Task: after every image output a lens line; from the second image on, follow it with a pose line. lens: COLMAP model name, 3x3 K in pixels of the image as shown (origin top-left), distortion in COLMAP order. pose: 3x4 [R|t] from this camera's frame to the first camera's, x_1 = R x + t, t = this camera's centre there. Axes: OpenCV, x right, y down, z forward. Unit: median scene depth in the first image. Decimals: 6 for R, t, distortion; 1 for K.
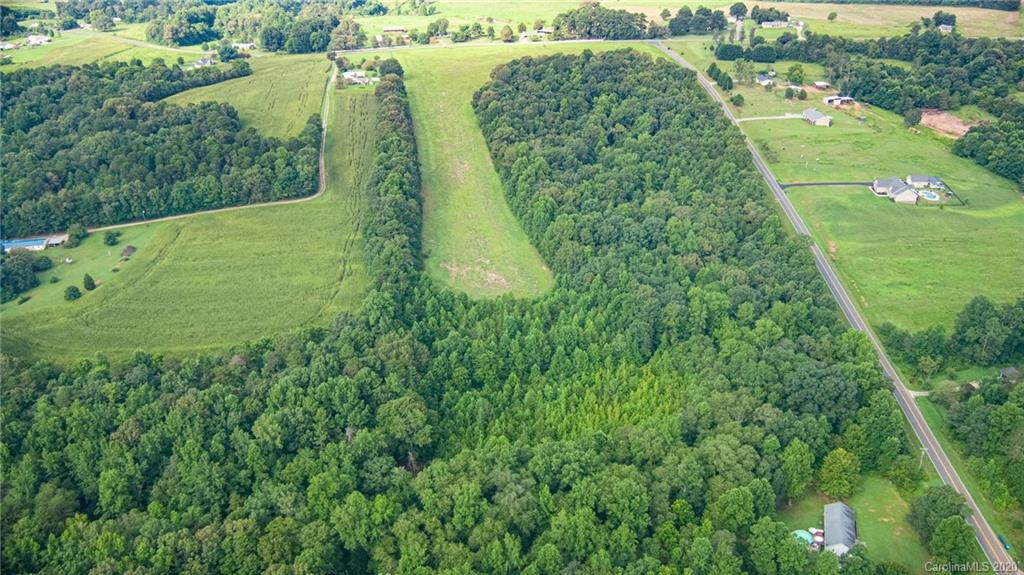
lens RADIAL K [[858.2, 0, 511.2], [0, 858.2, 290.9], [0, 0, 1]] dist [0.003091, 0.005110]
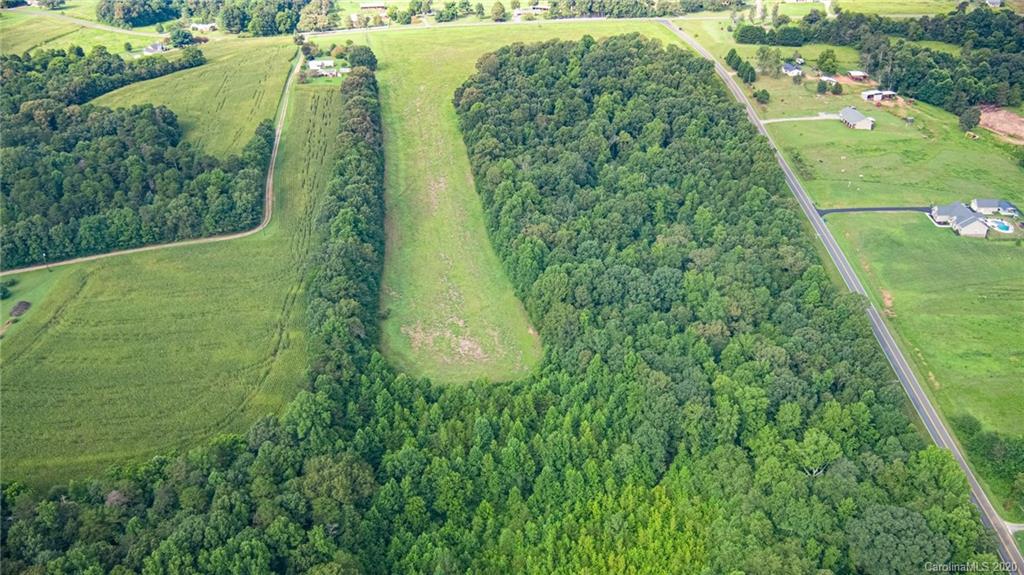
lens RADIAL K [[858.2, 0, 512.7], [0, 858.2, 283.9], [0, 0, 1]] dist [0.003091, 0.005110]
pose [[0.999979, -0.004948, -0.004115, 0.022201], [0.005105, 0.999230, 0.038890, -0.091954], [0.003919, -0.038910, 0.999235, 0.176584]]
